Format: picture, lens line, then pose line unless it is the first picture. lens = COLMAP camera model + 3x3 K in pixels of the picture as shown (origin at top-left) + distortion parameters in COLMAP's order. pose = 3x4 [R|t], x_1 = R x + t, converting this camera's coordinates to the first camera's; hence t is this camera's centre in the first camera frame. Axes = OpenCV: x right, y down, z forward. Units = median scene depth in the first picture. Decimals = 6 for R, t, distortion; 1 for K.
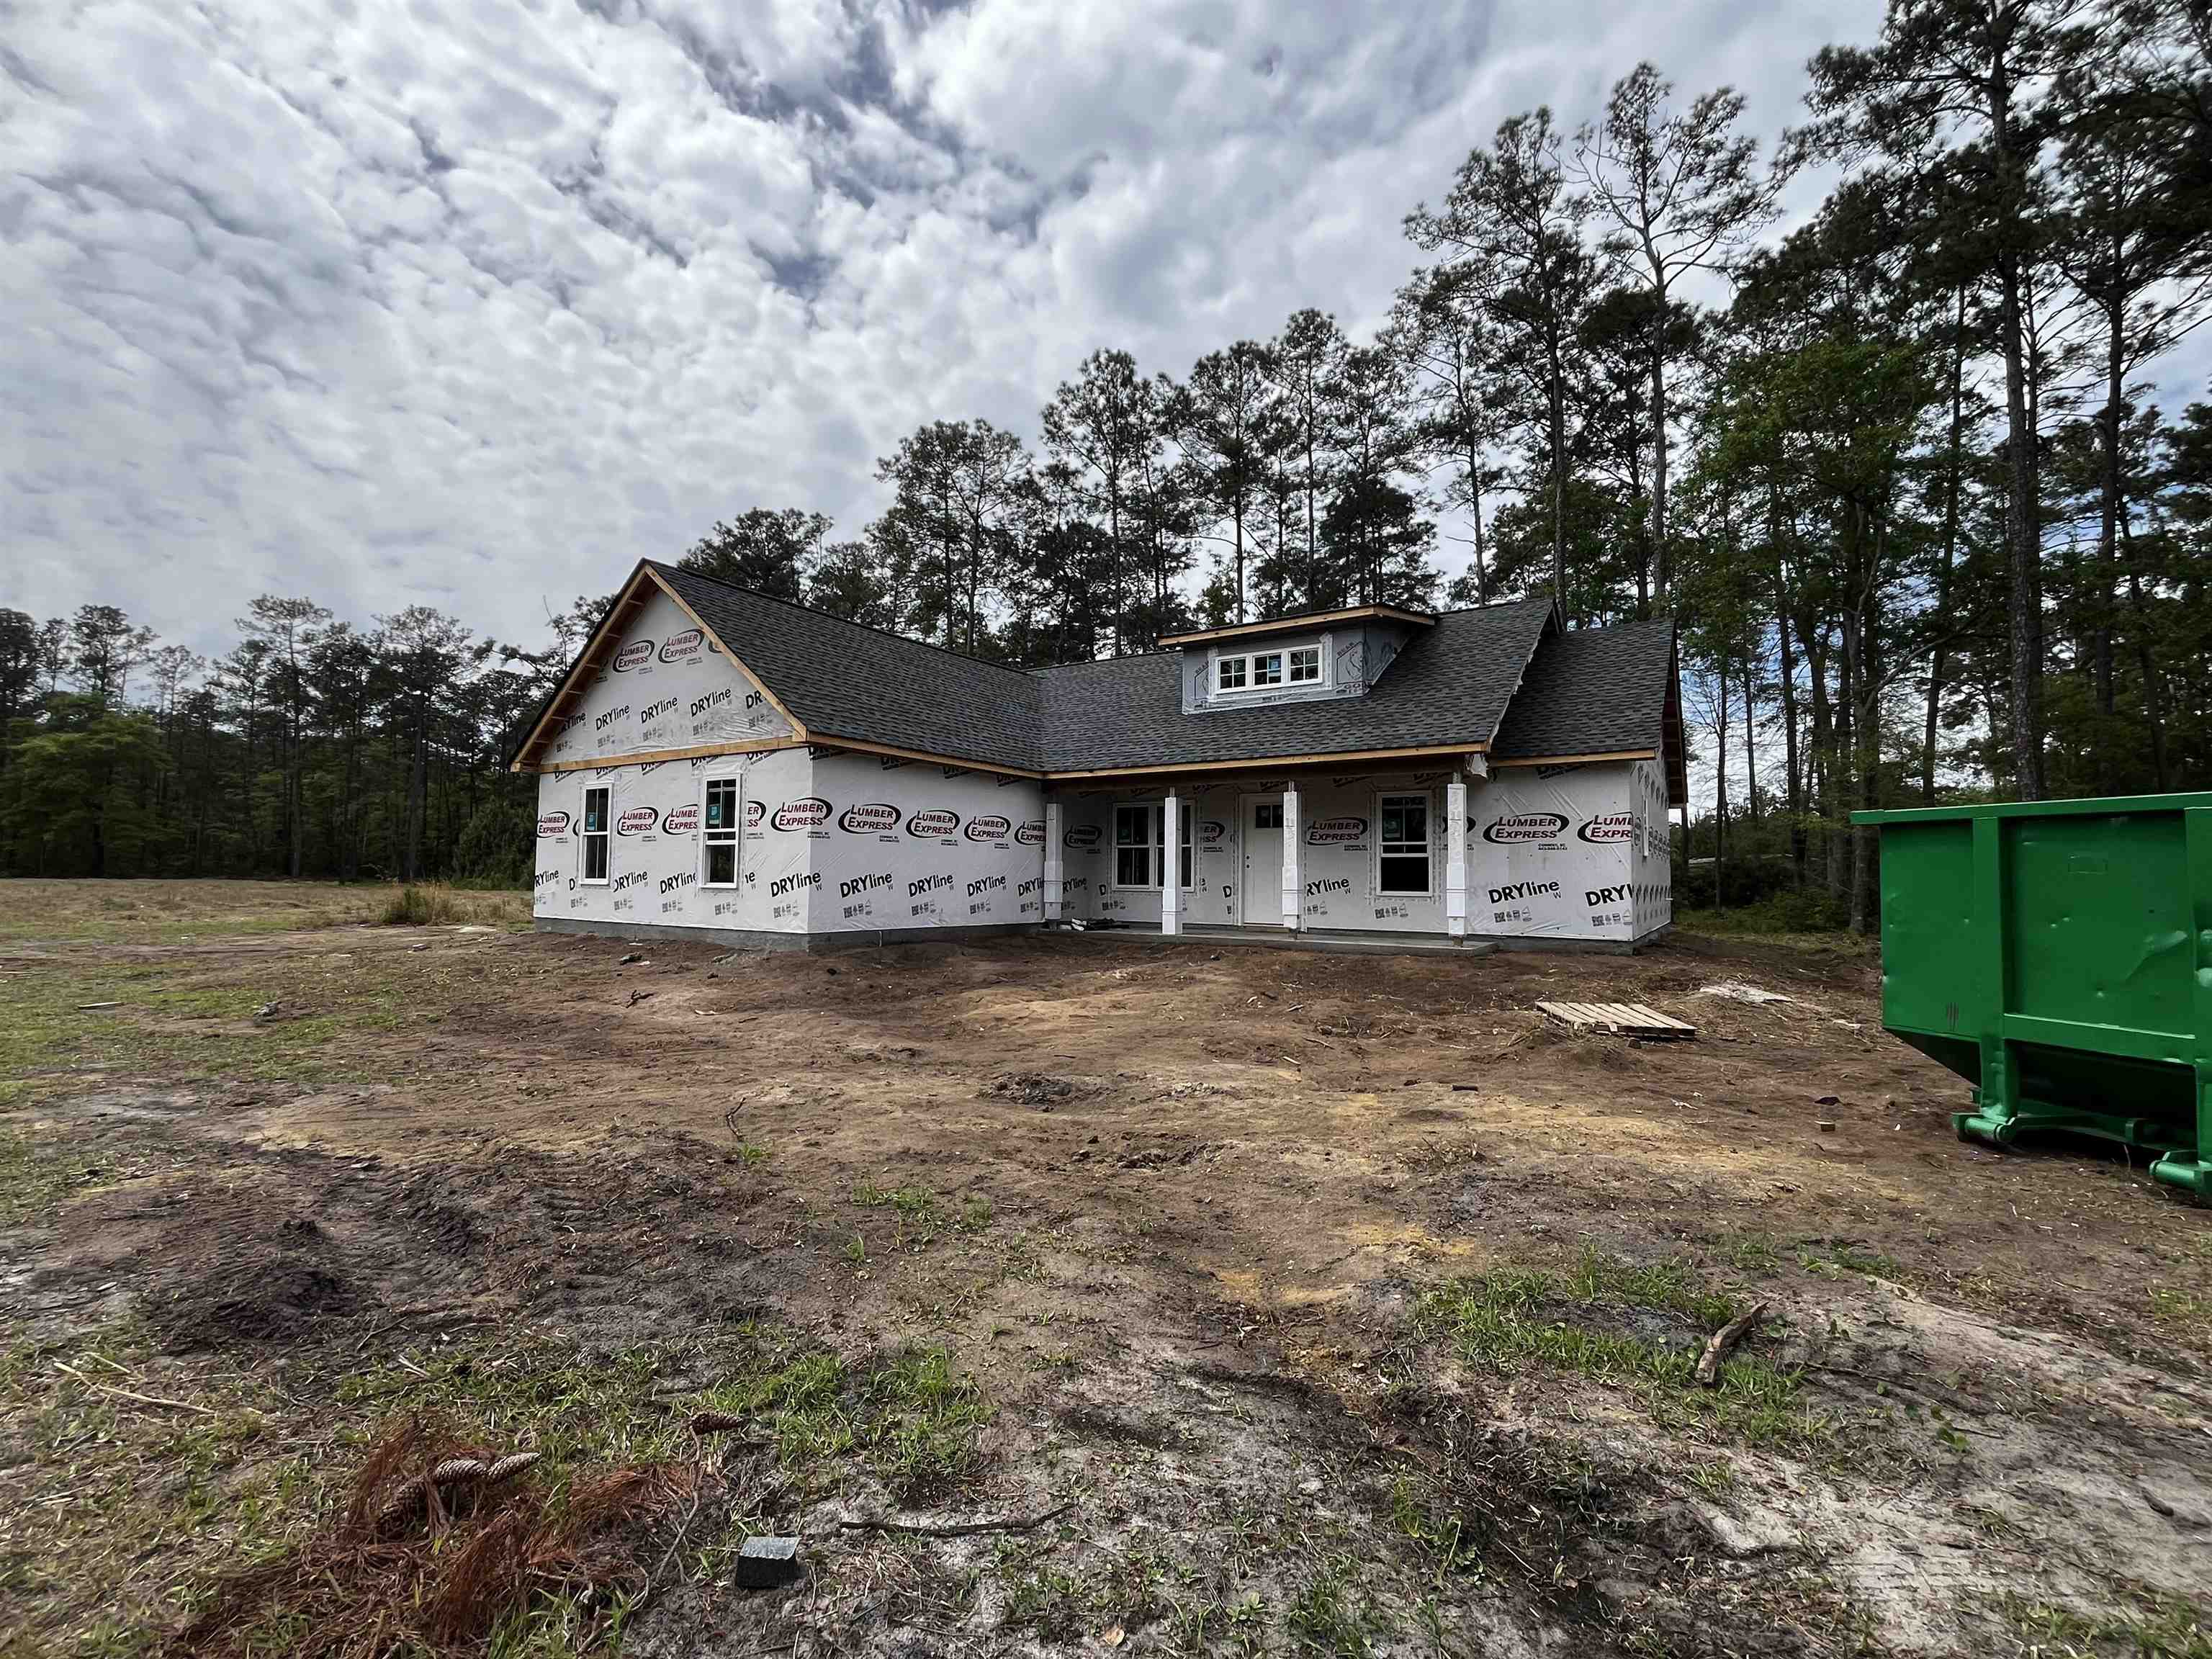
lens RADIAL K [[962.2, 0, 1106.0], [0, 962.2, 829.5], [0, 0, 1]] dist [0.002129, -0.000100]
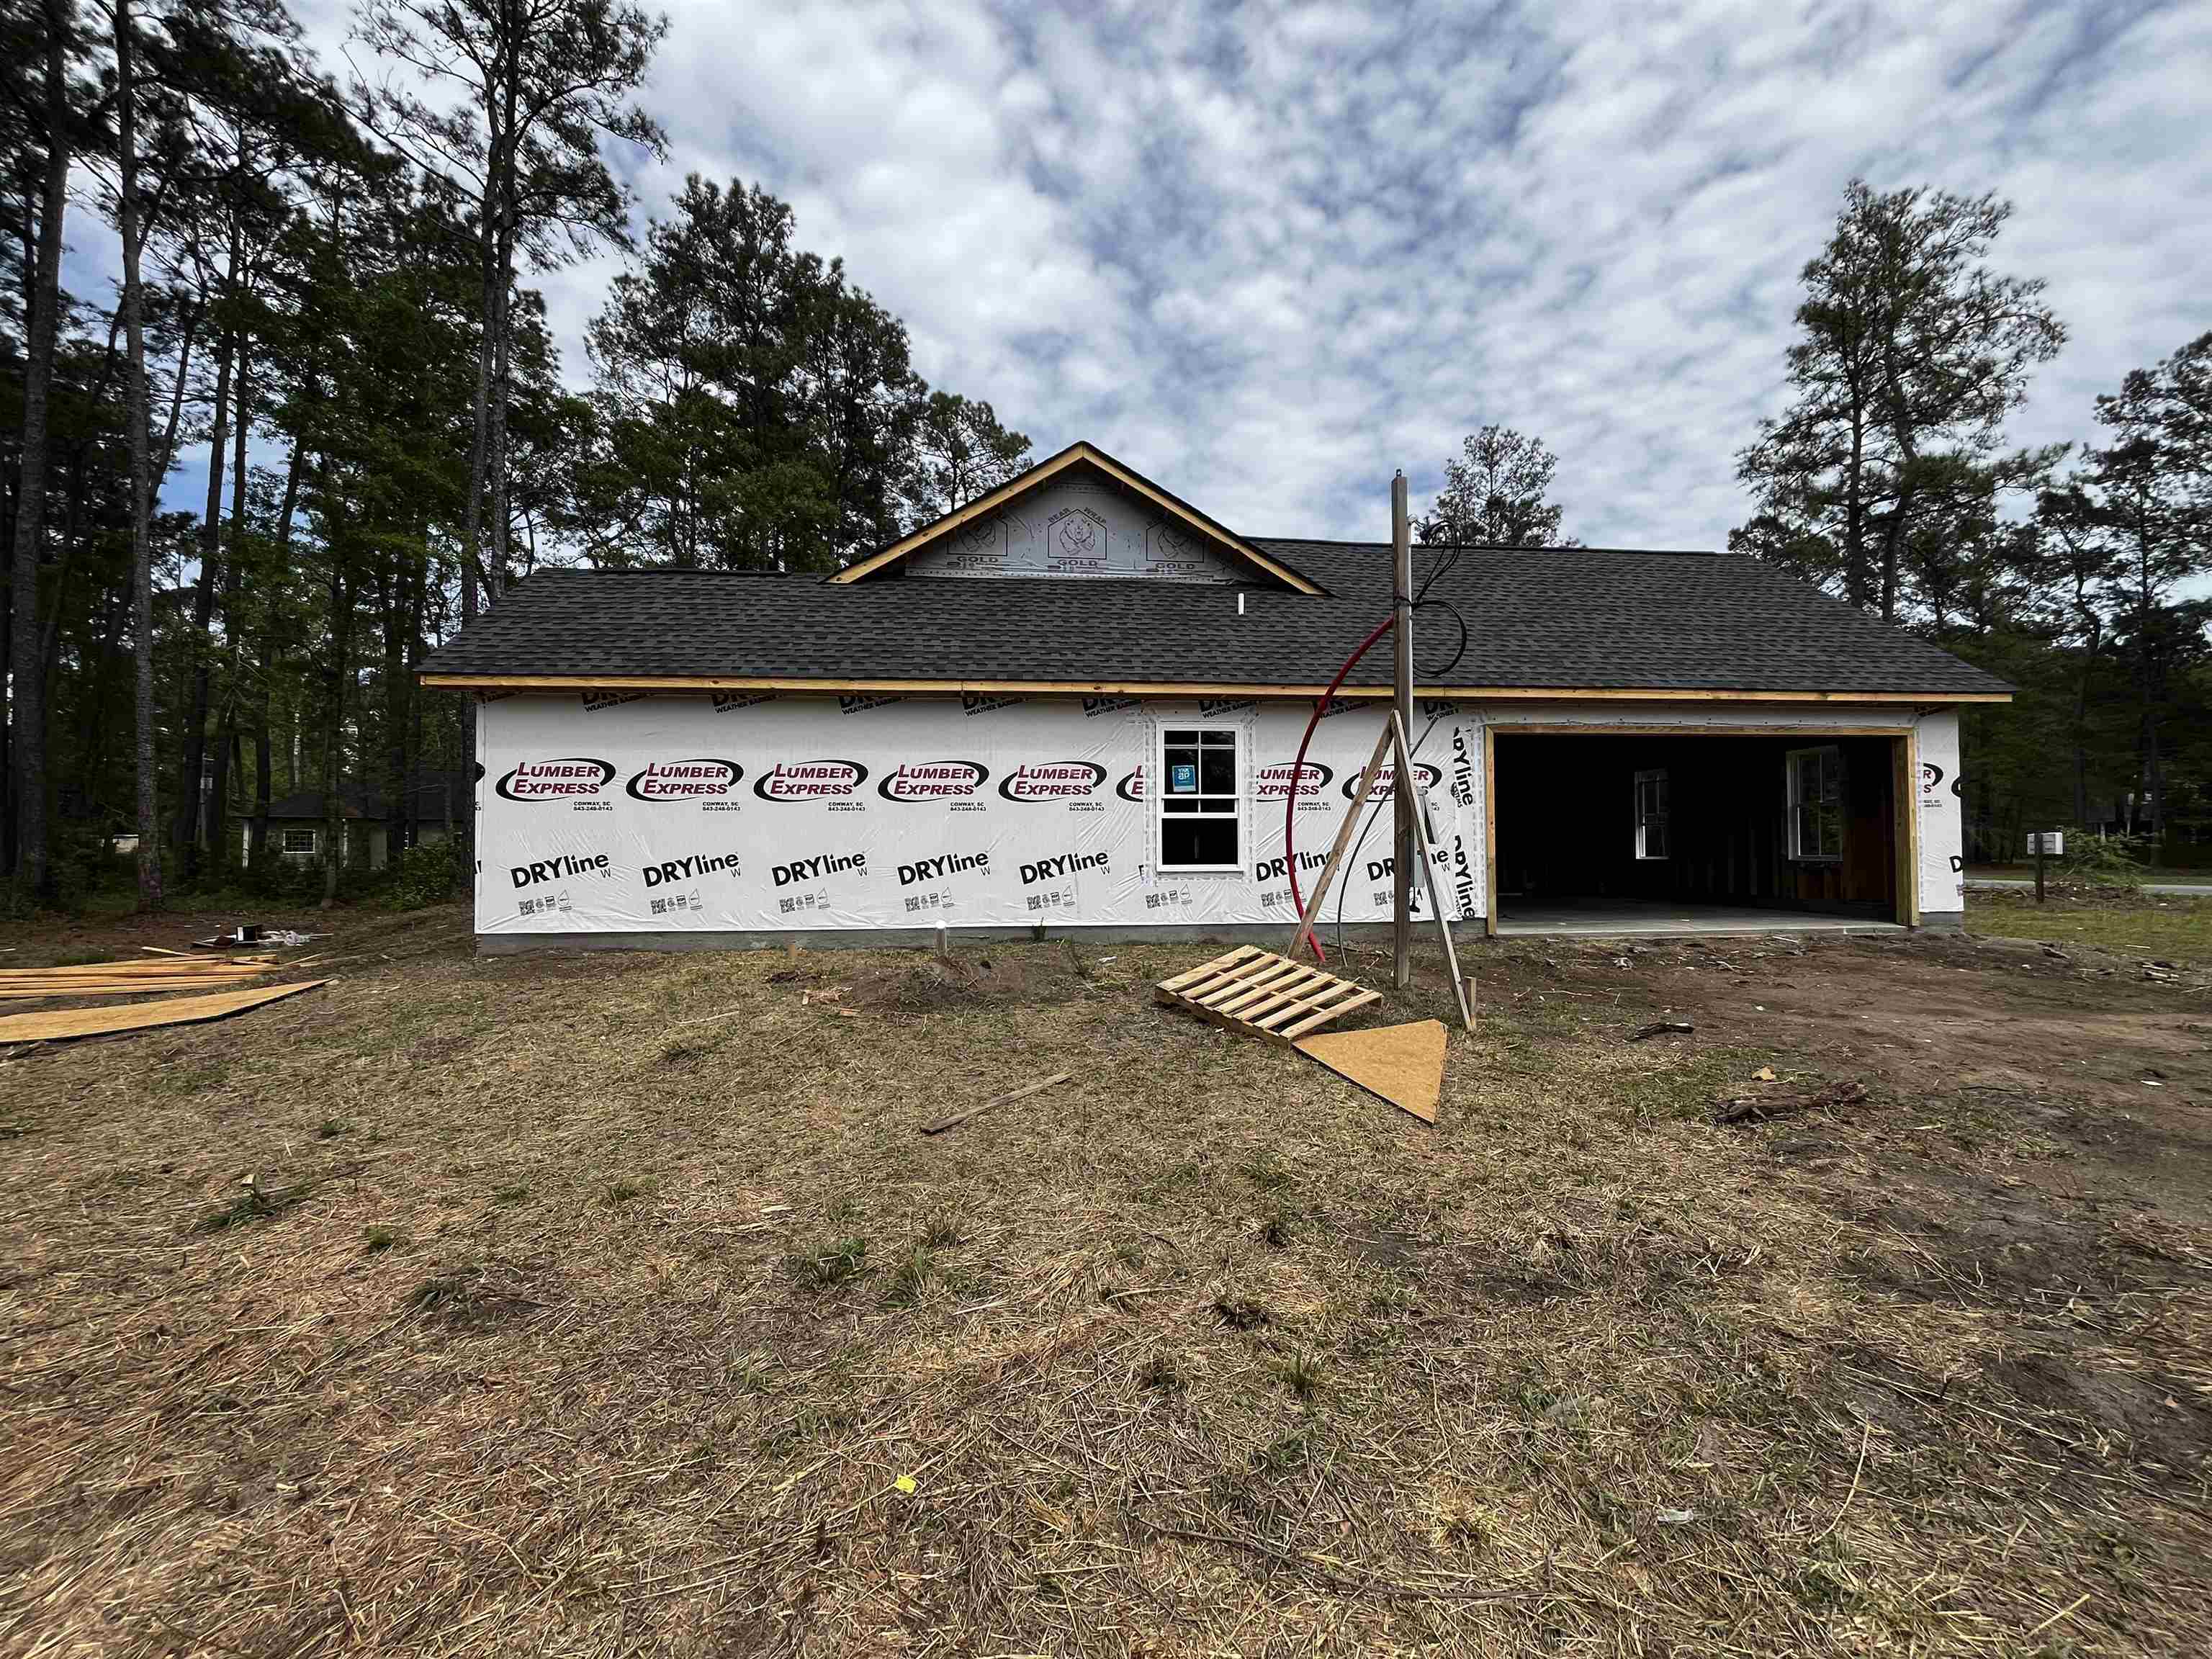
lens RADIAL K [[899.4, 0, 1106.0], [0, 899.4, 829.5], [0, 0, 1]] dist [0.000475, -0.000199]
pose [[-0.627682, 0.009054, 0.778417, 0.323236], [-0.042467, 0.998045, -0.045852, 0.167125], [-0.777311, -0.061837, -0.626070, 3.055675]]
